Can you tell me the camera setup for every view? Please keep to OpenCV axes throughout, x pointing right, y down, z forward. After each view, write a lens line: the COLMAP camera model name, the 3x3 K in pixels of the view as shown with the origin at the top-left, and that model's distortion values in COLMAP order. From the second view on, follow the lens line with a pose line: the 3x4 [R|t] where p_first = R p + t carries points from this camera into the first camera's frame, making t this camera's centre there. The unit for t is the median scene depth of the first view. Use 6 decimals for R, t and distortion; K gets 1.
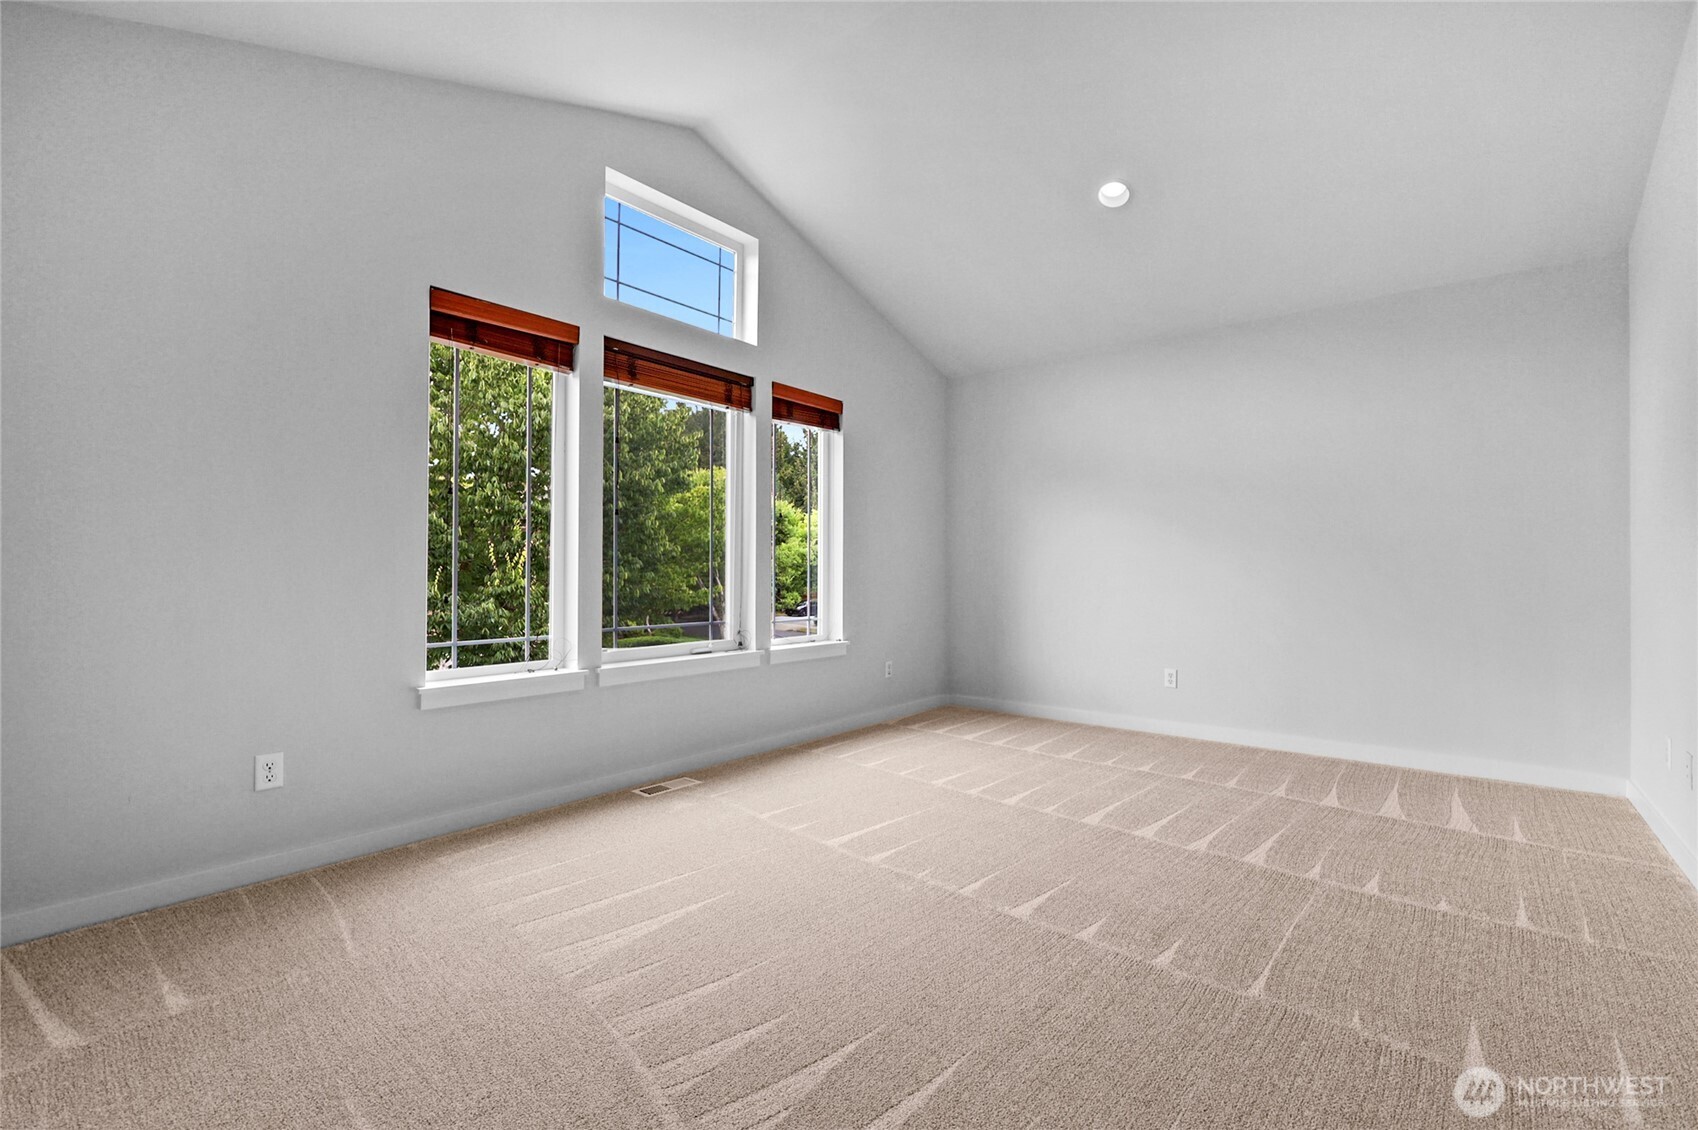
lens RADIAL K [[701.8, 0, 855.9], [0, 701.8, 566.0], [0, 0, 1]] dist [-0.003916, 0.000141]
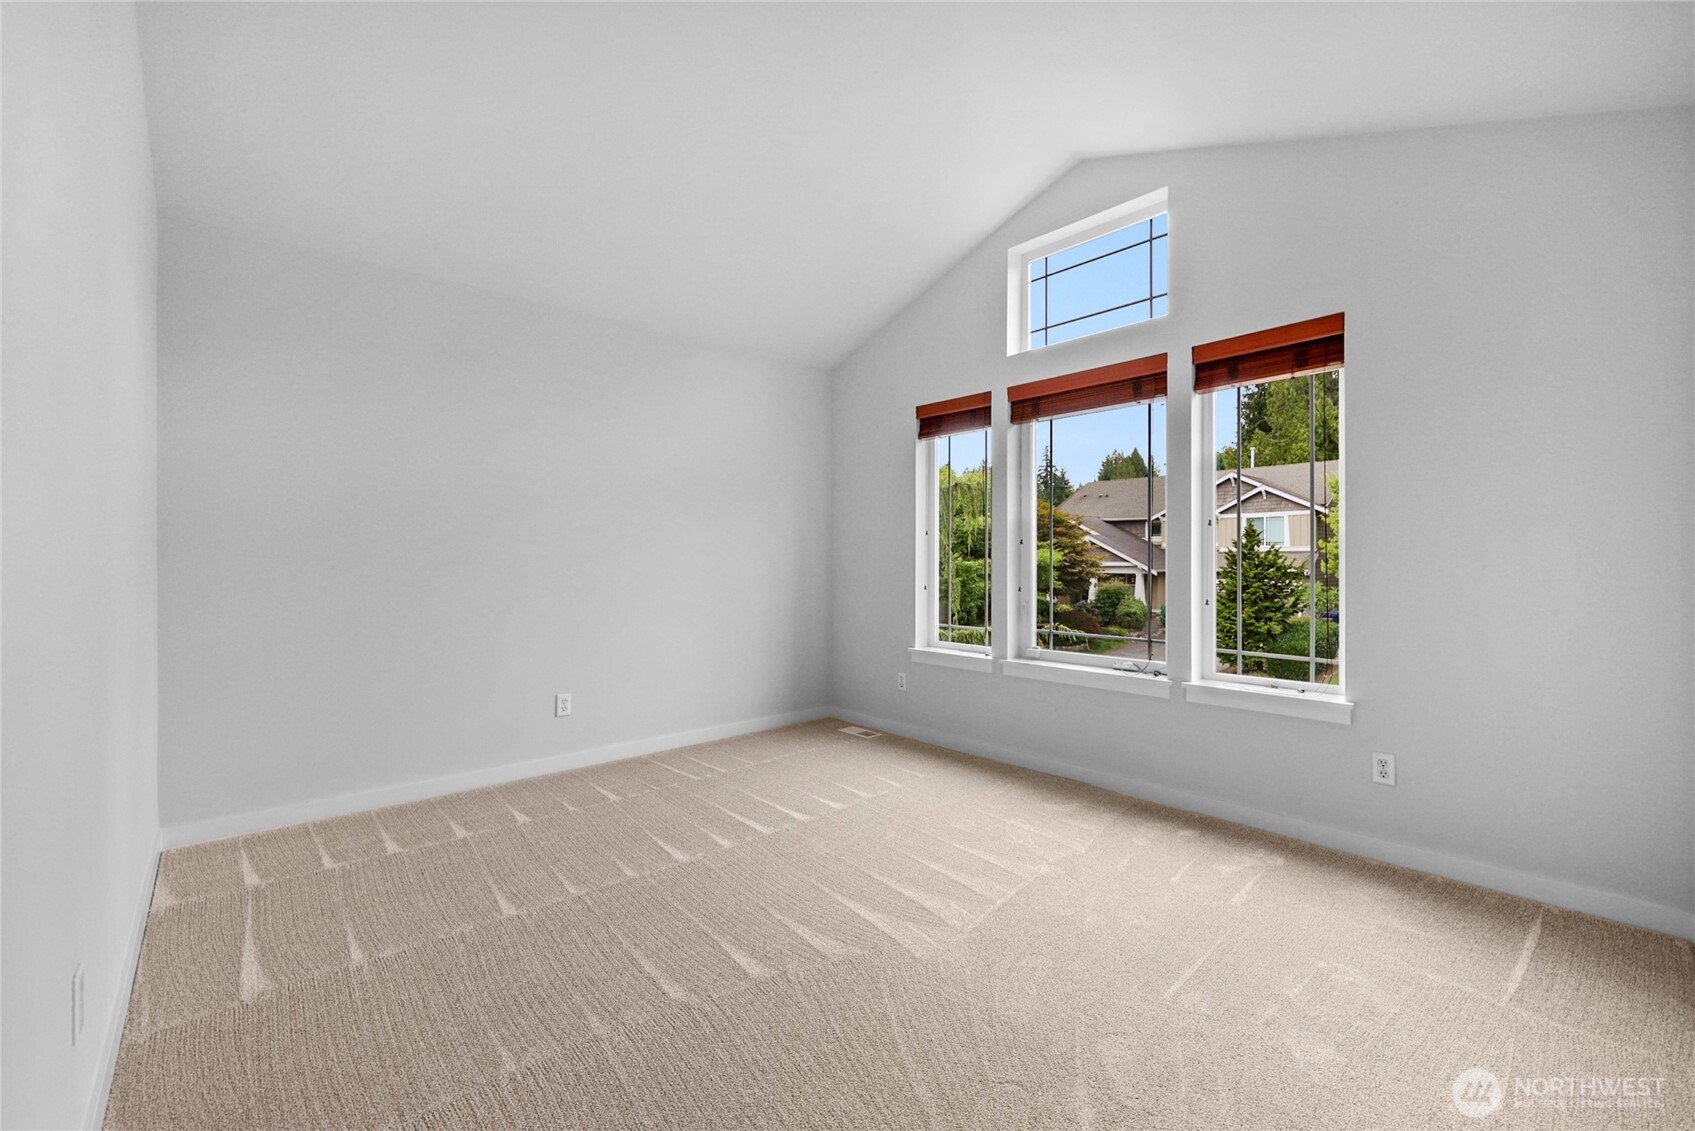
lens RADIAL K [[700.6, 0, 849.2], [0, 700.6, 566.7], [0, 0, 1]] dist [-0.003916, 0.000141]
pose [[-0.123042, -0.008519, -0.992365, 0.712152], [-0.005010, 0.999956, -0.007963, -0.004251], [0.992389, 0.003992, -0.123079, 0.707278]]
